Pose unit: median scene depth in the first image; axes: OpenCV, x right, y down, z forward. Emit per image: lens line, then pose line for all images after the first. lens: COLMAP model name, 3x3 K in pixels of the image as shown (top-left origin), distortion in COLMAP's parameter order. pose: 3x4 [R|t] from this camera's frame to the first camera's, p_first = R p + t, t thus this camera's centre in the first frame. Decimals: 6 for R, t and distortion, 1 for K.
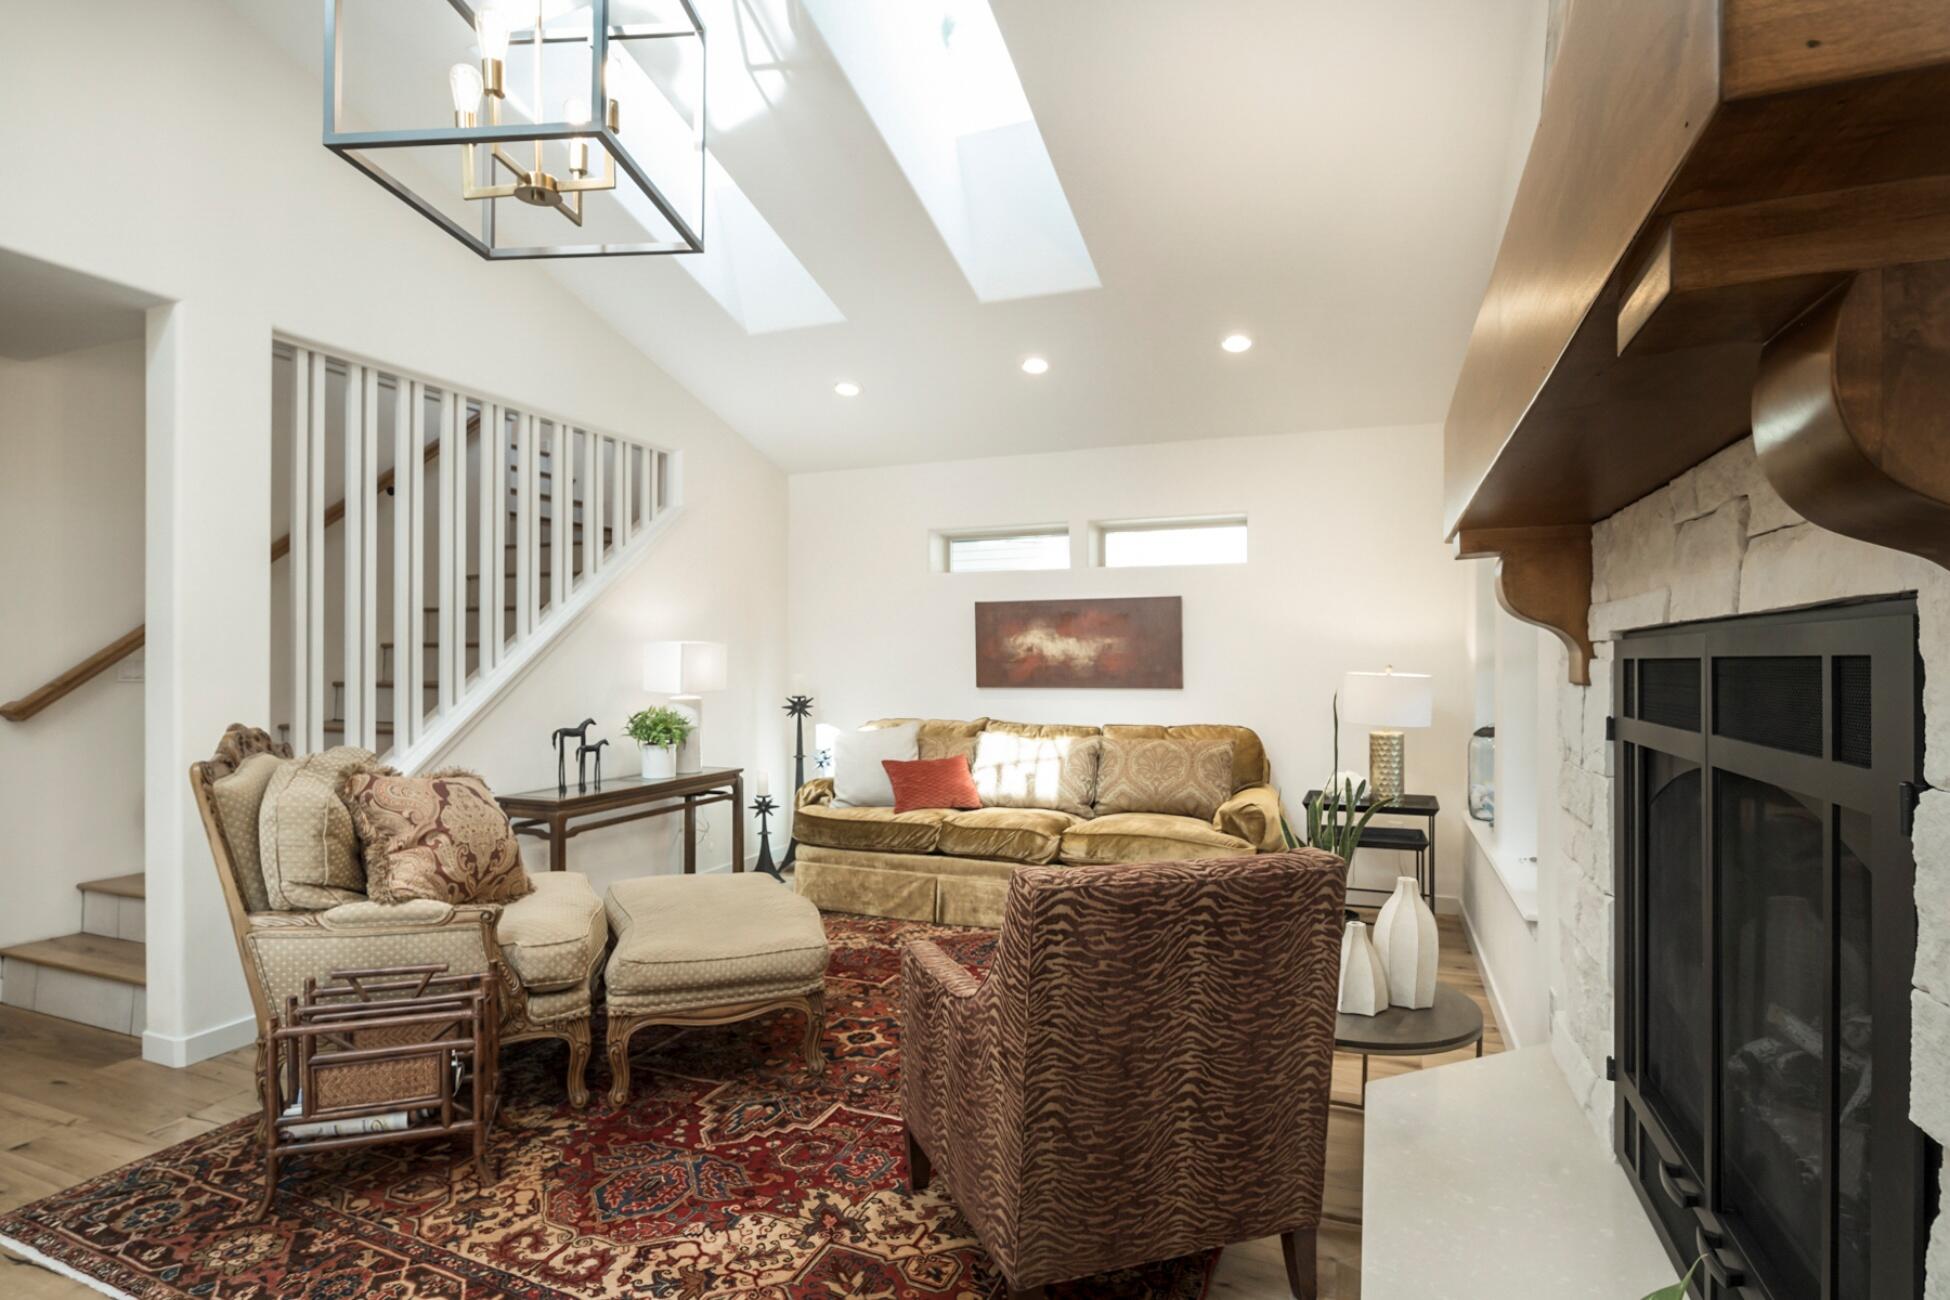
lens RADIAL K [[983.7, 0, 977.8], [0, 983.7, 654.4], [0, 0, 1]] dist [-0.016717, 0.005261]
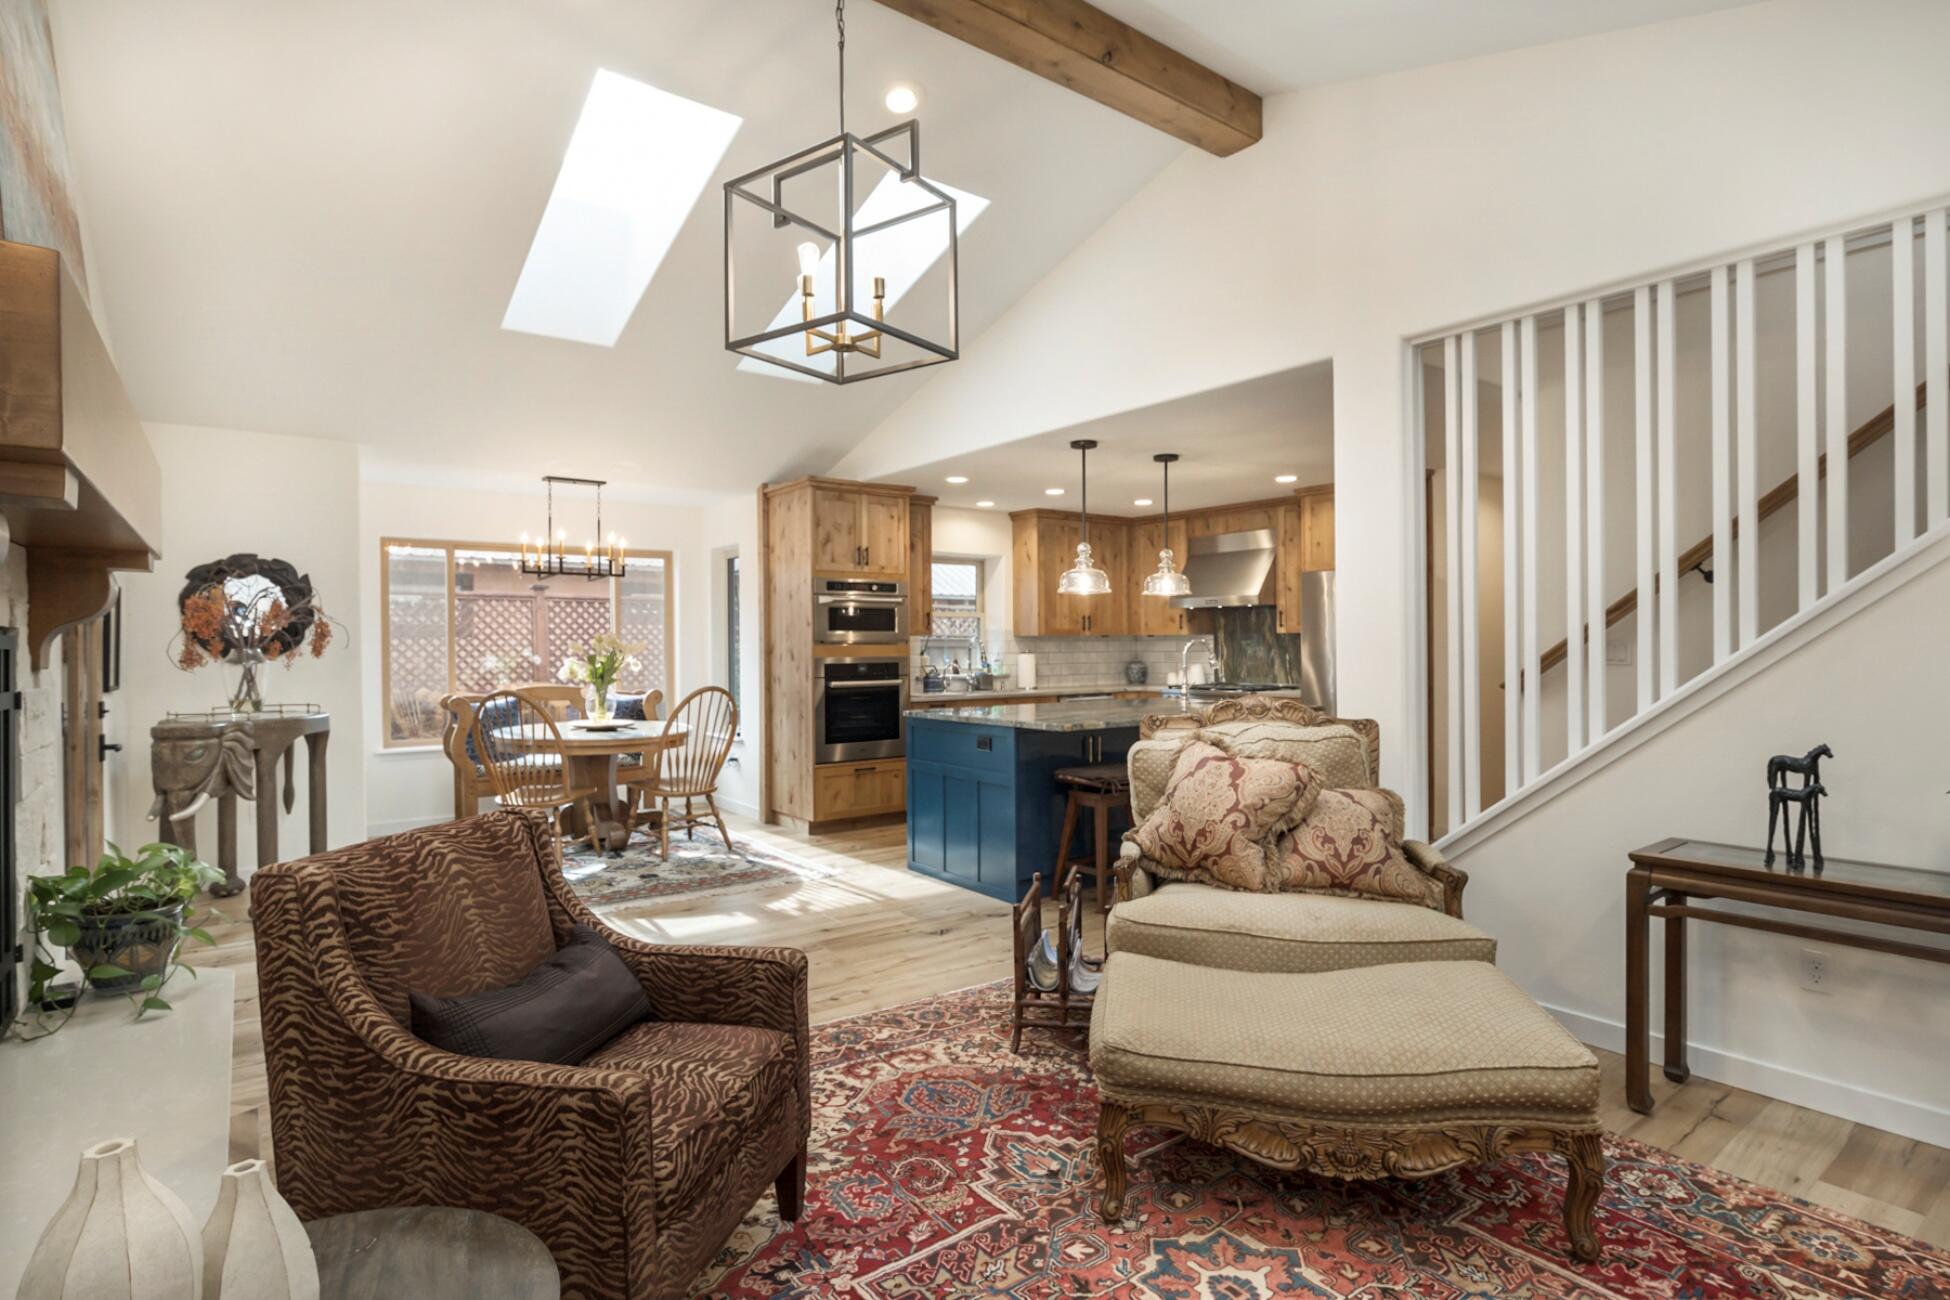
lens RADIAL K [[983.7, 0, 969.7], [0, 983.7, 642.4], [0, 0, 1]] dist [-0.016717, 0.005261]
pose [[-0.519937, 0.000250, -0.854204, 0.582327], [0.010052, 0.999933, -0.005826, 0.006915], [0.854145, -0.011615, -0.519905, 1.479691]]
